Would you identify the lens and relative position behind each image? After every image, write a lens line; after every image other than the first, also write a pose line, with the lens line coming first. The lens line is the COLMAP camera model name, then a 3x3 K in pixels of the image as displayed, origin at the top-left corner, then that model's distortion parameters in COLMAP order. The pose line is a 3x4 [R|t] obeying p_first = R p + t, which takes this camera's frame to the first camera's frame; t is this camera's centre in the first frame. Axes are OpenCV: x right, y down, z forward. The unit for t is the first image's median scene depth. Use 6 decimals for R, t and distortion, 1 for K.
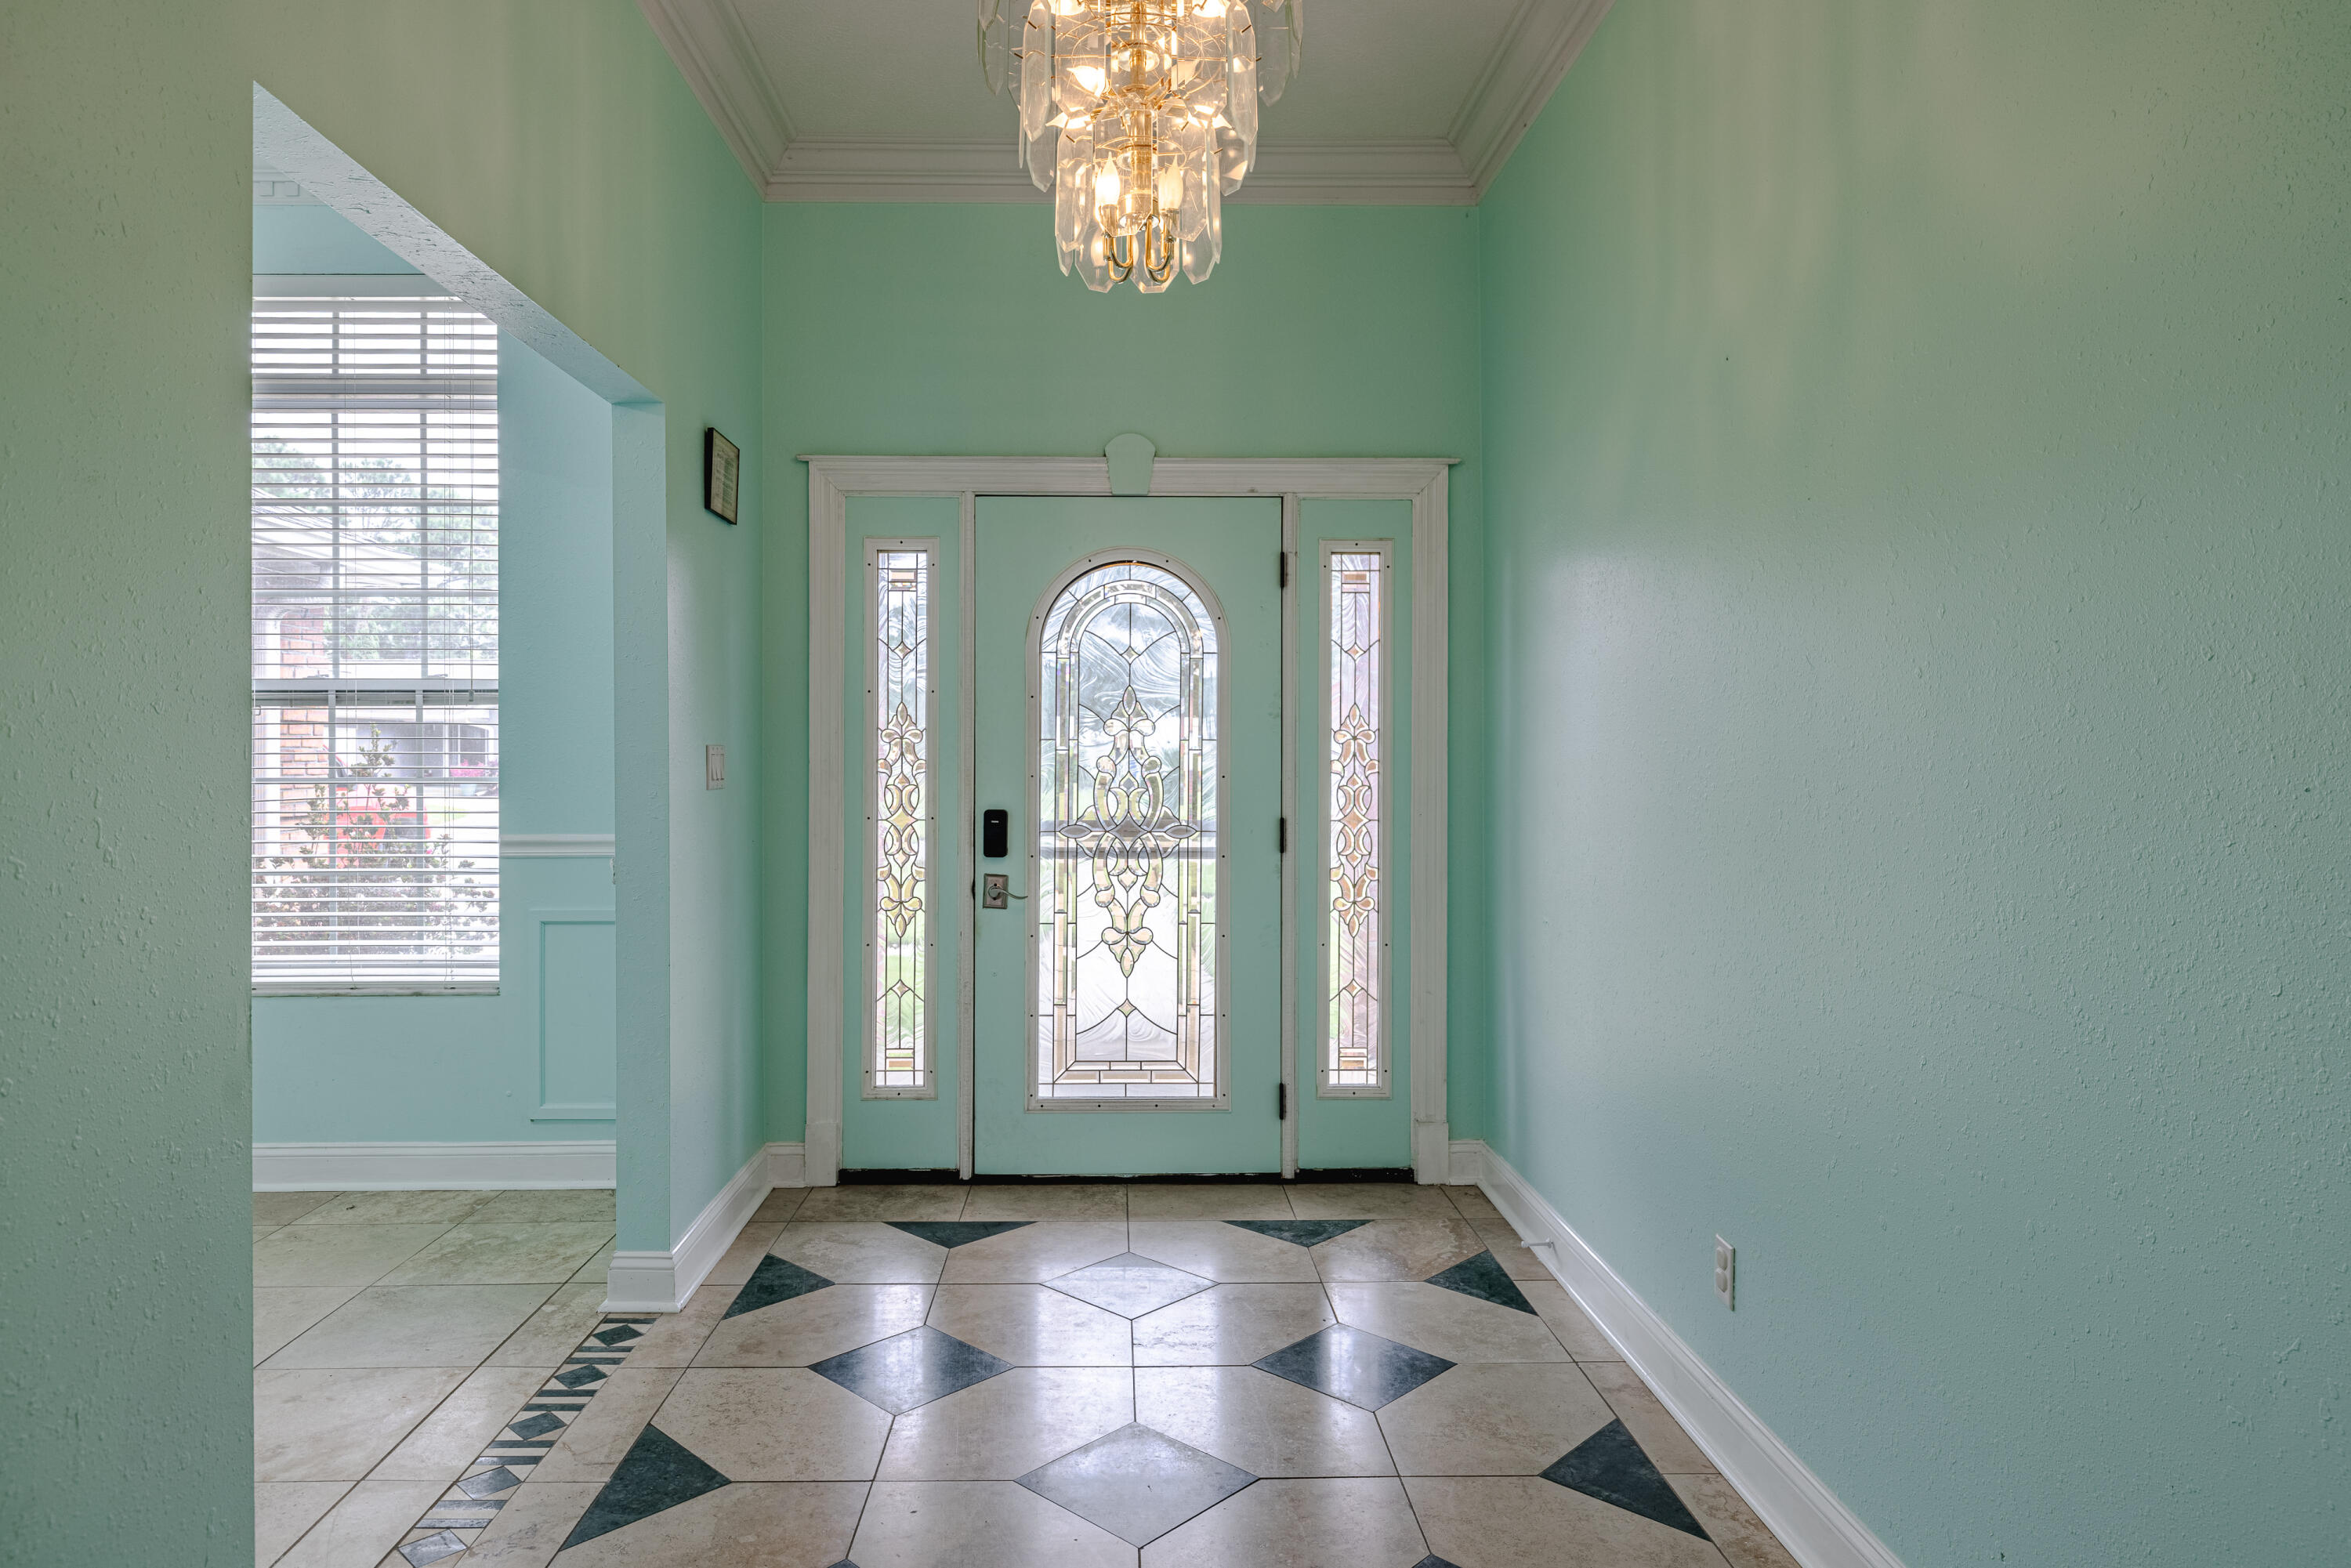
lens RADIAL K [[1399.7, 0, 1103.8], [0, 1399.7, 784.8], [0, 0, 1]] dist [-0.003698, 0.000216]
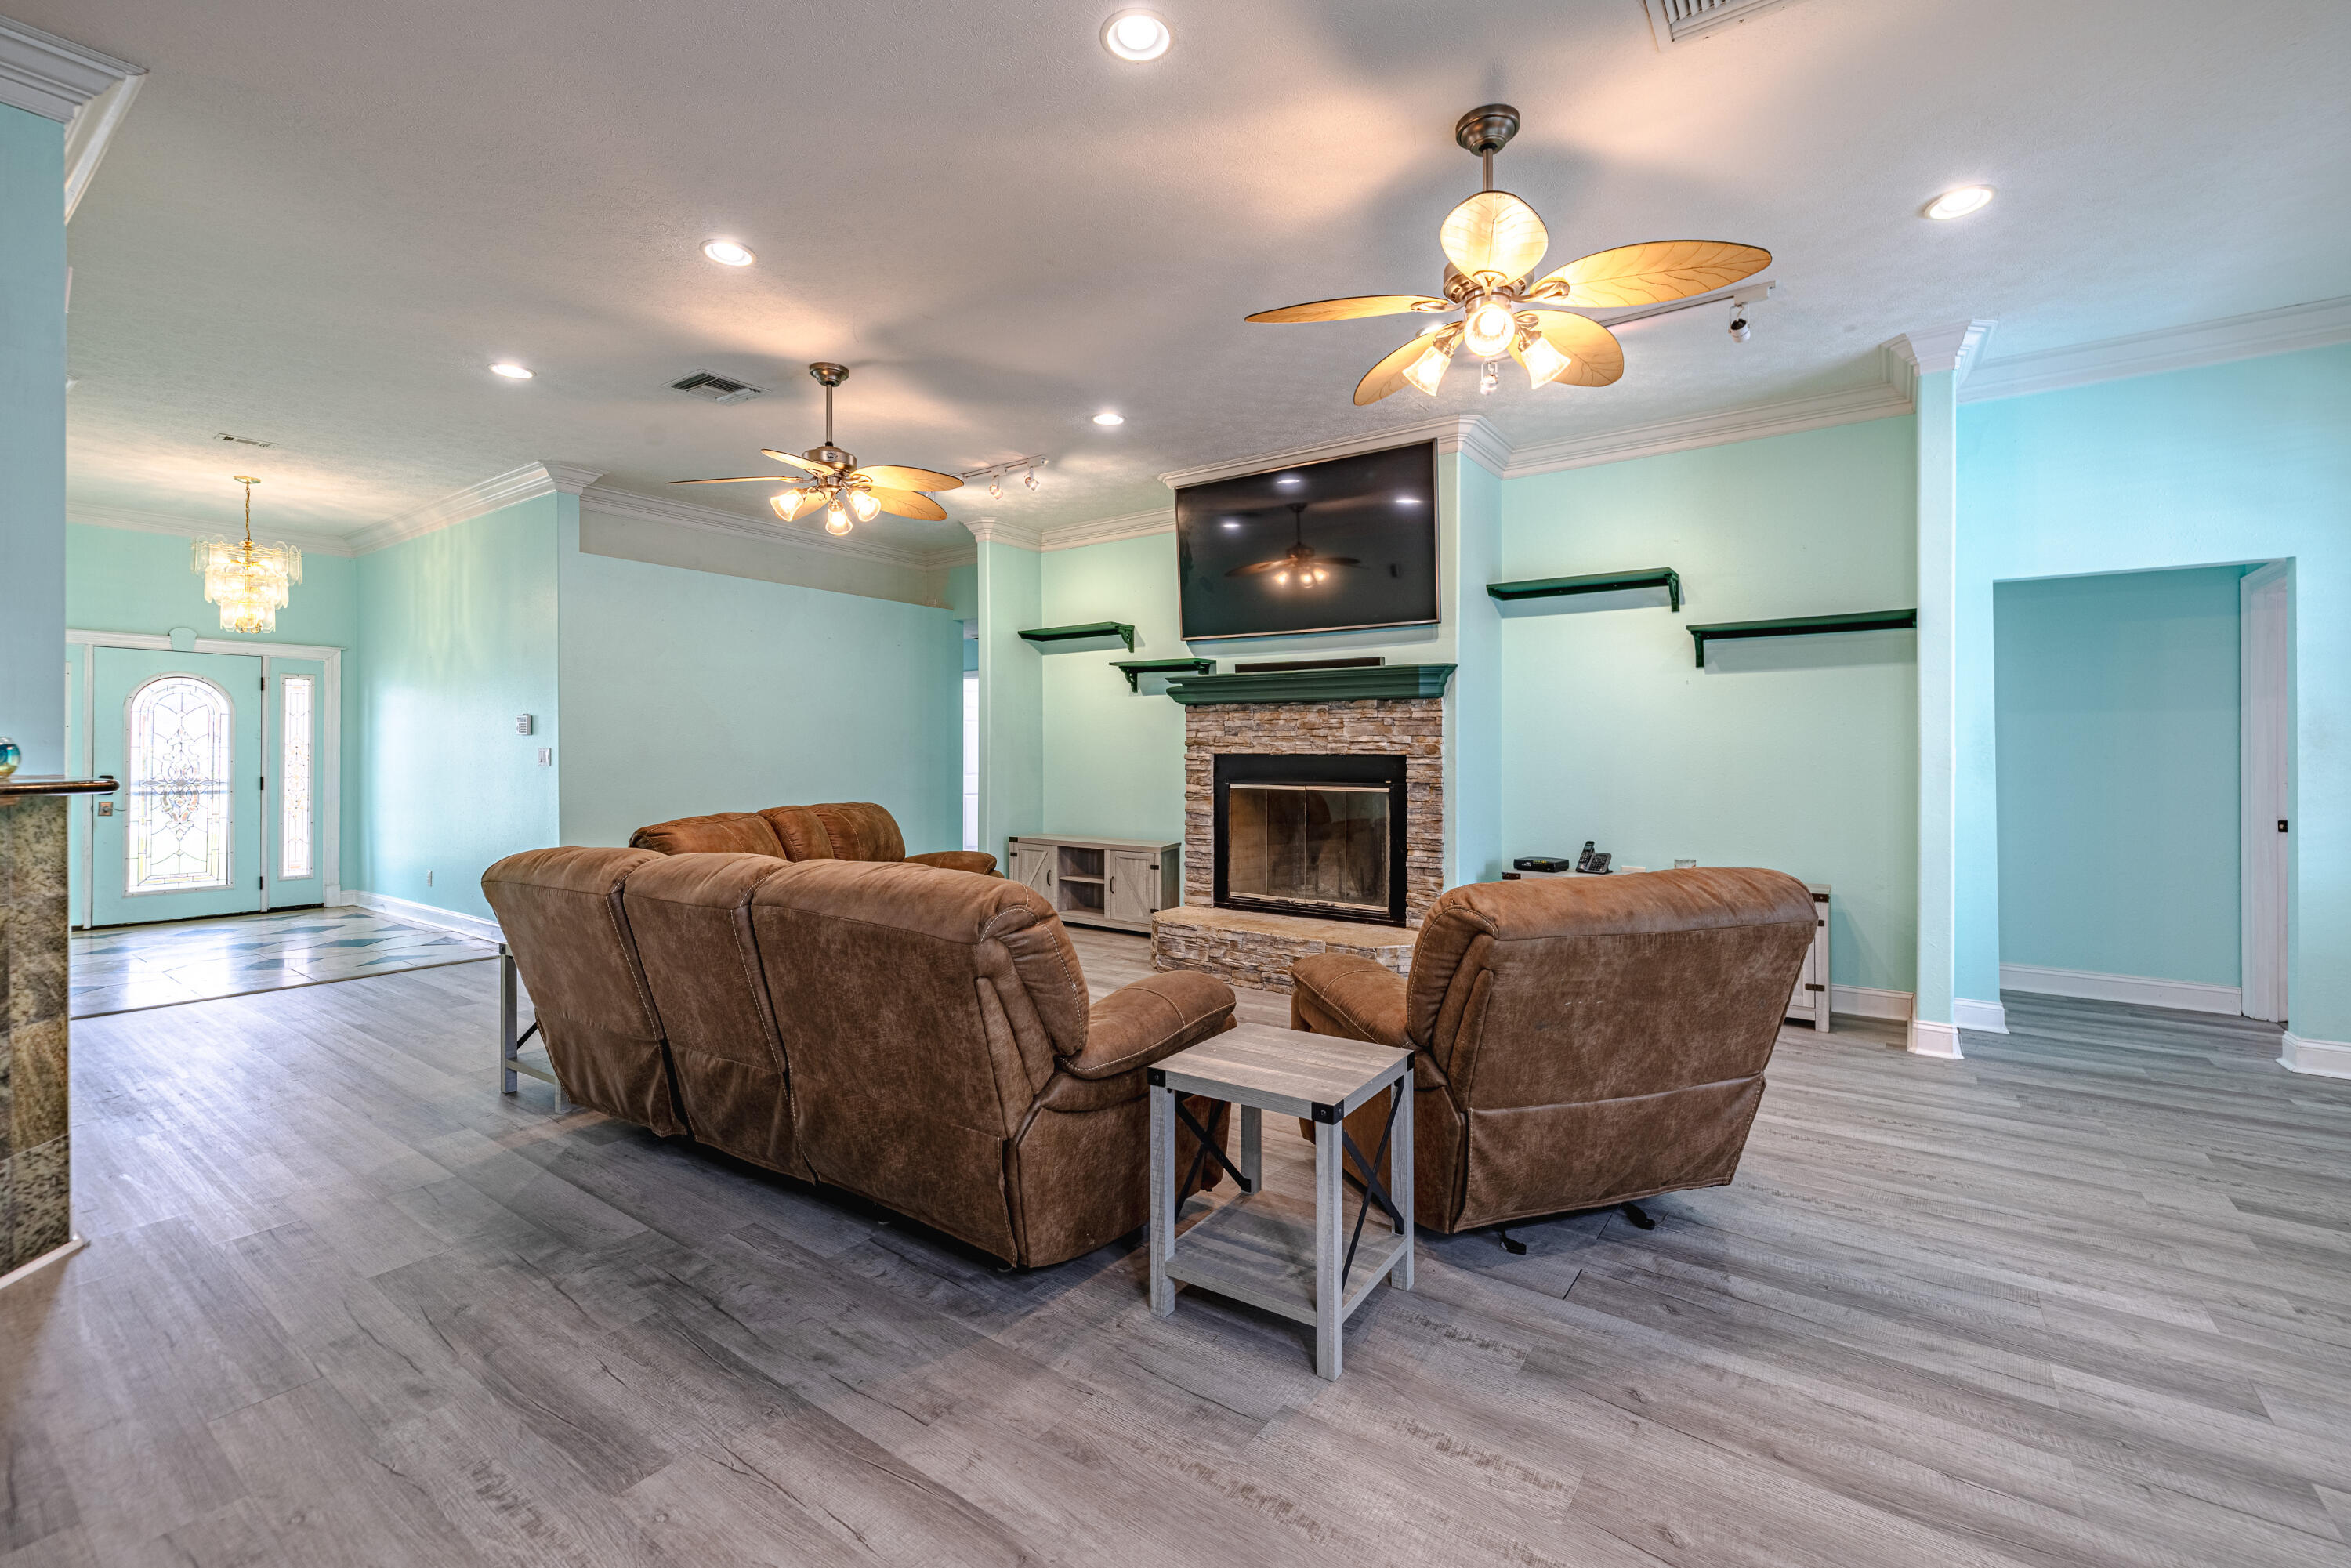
lens RADIAL K [[996.9, 0, 1187.2], [0, 996.9, 752.1], [0, 0, 1]] dist [0.001530, -0.000200]
pose [[0.583245, 0.004385, 0.812285, -0.391791], [-0.002063, 0.999990, -0.003918, -0.020681], [-0.812294, 0.000609, 0.583248, -1.553533]]
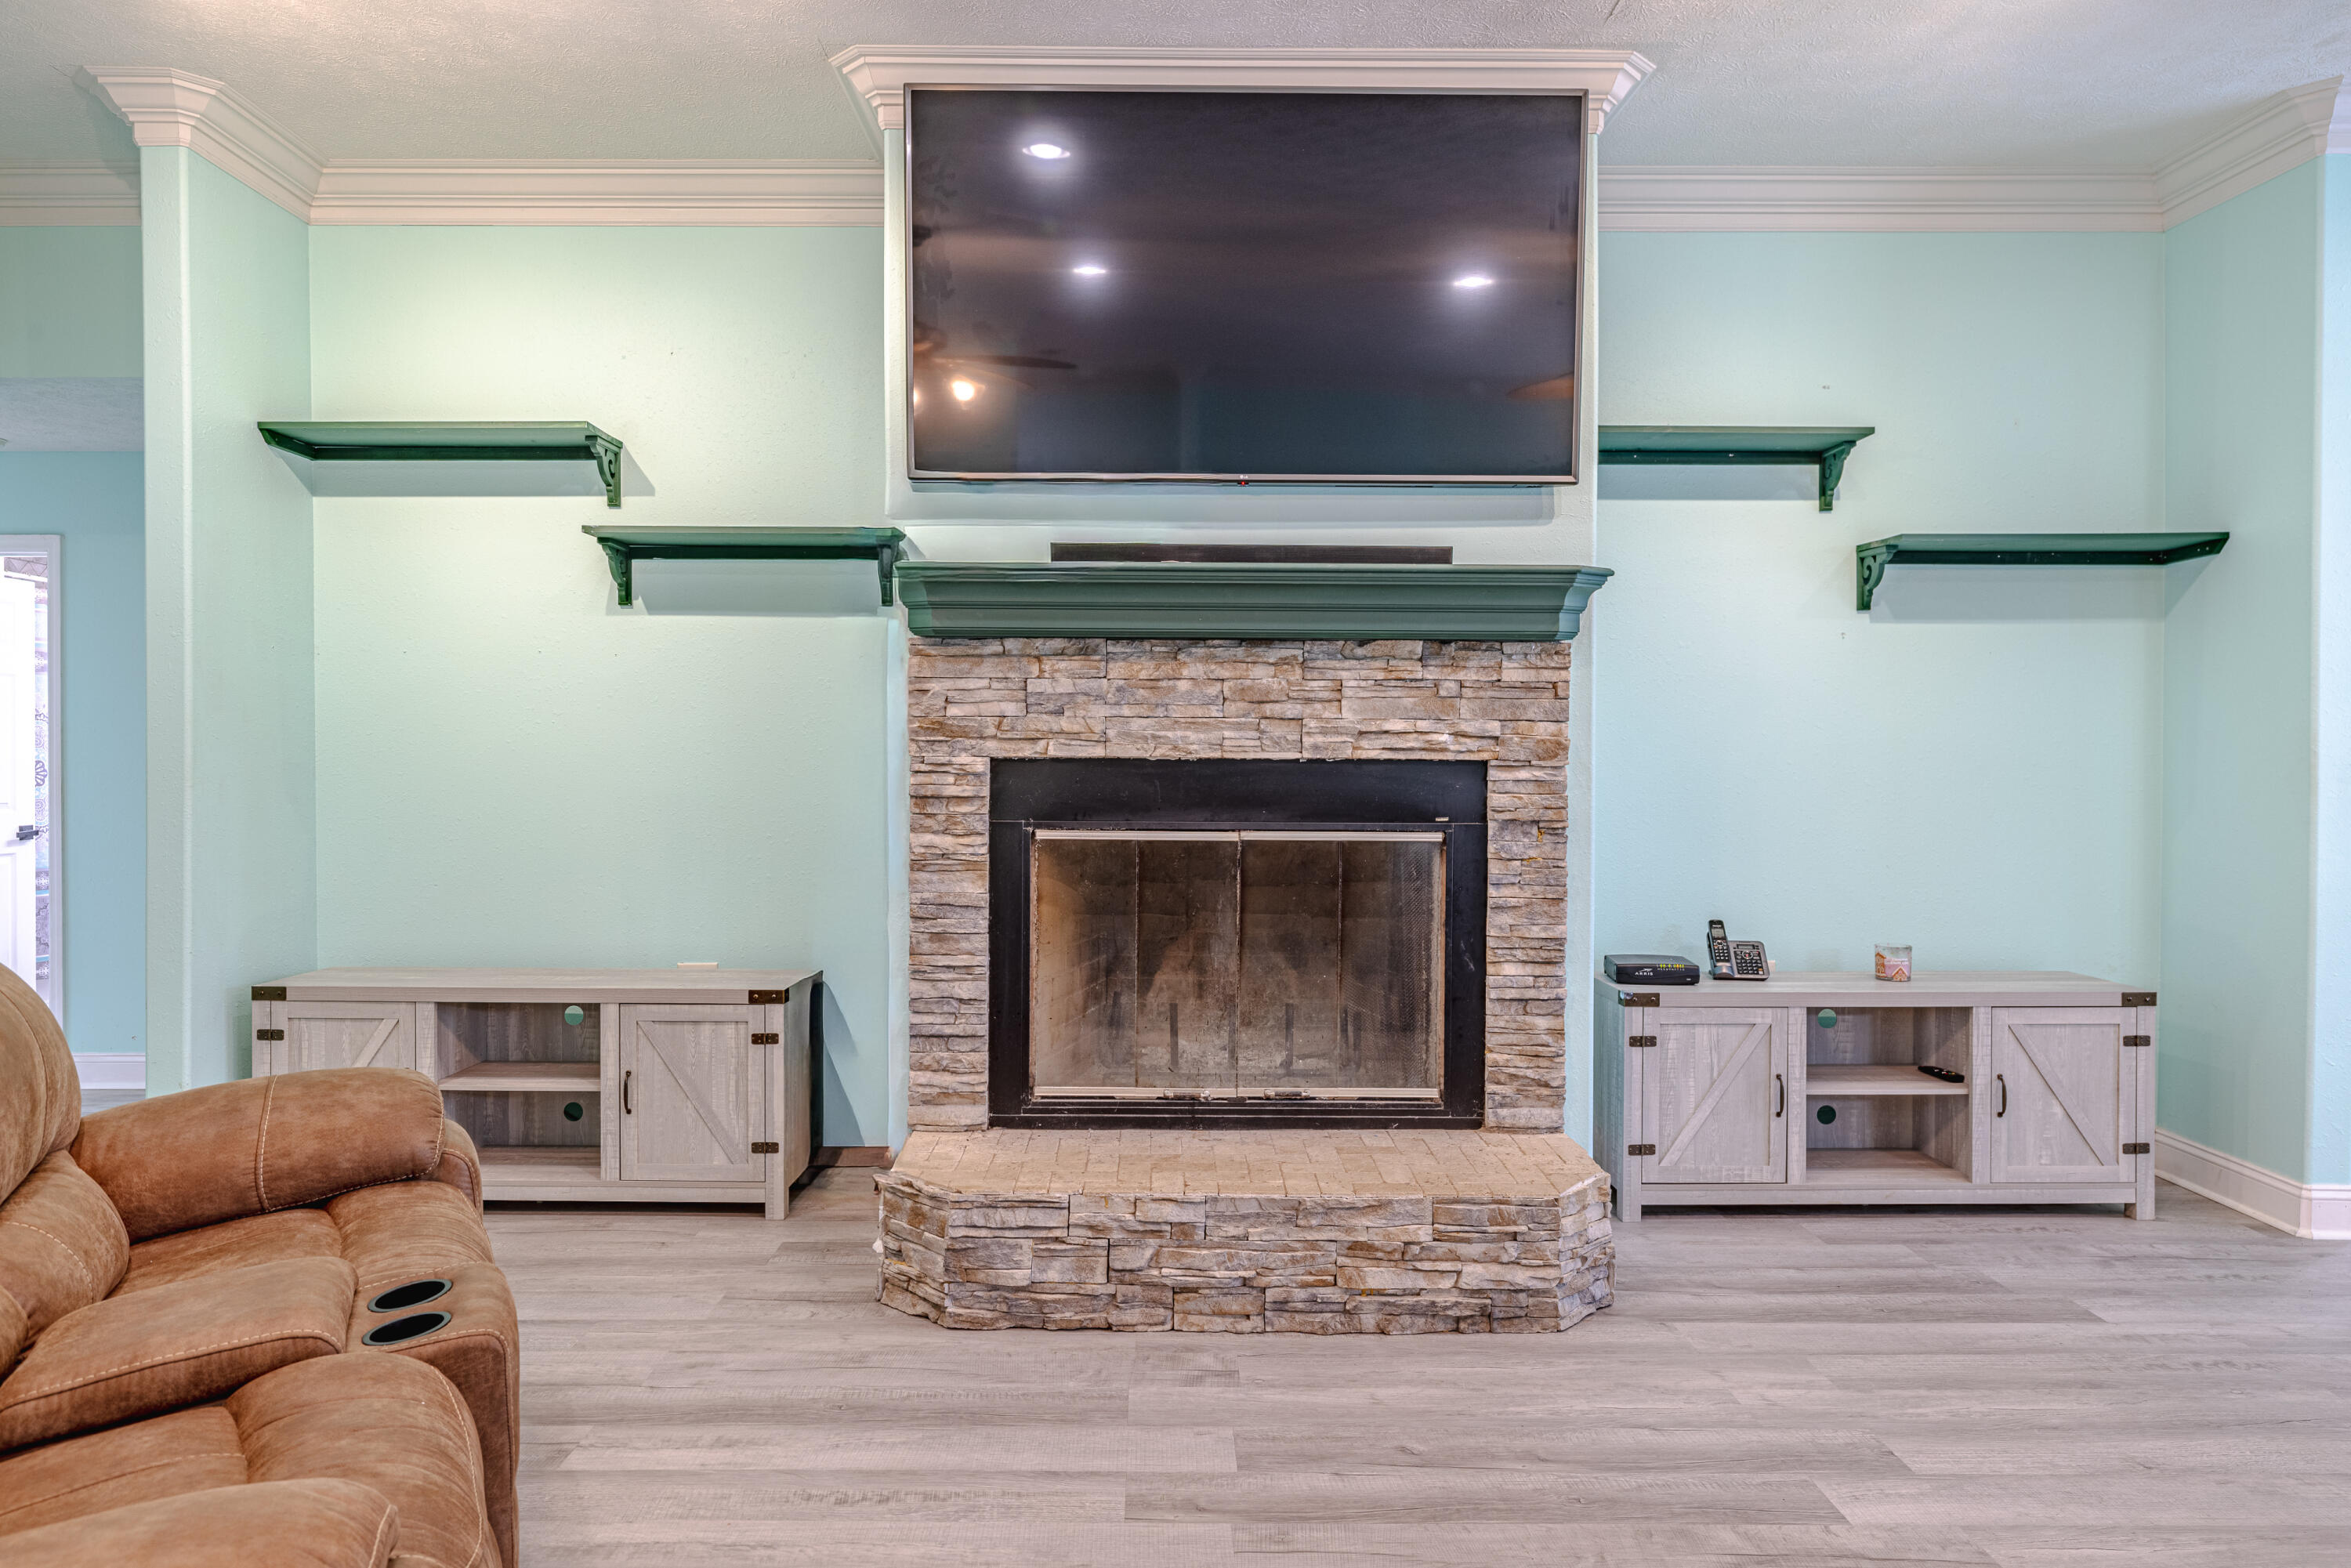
lens RADIAL K [[1470.5, 0, 1167.9], [0, 1470.5, 773.0], [0, 0, 1]] dist [-0.007189, 0.004513]
pose [[0.002100, -0.006927, 0.999974, -0.056737], [-0.002248, 0.999973, 0.006931, -0.021099], [-0.999995, -0.002262, 0.002084, -0.809425]]
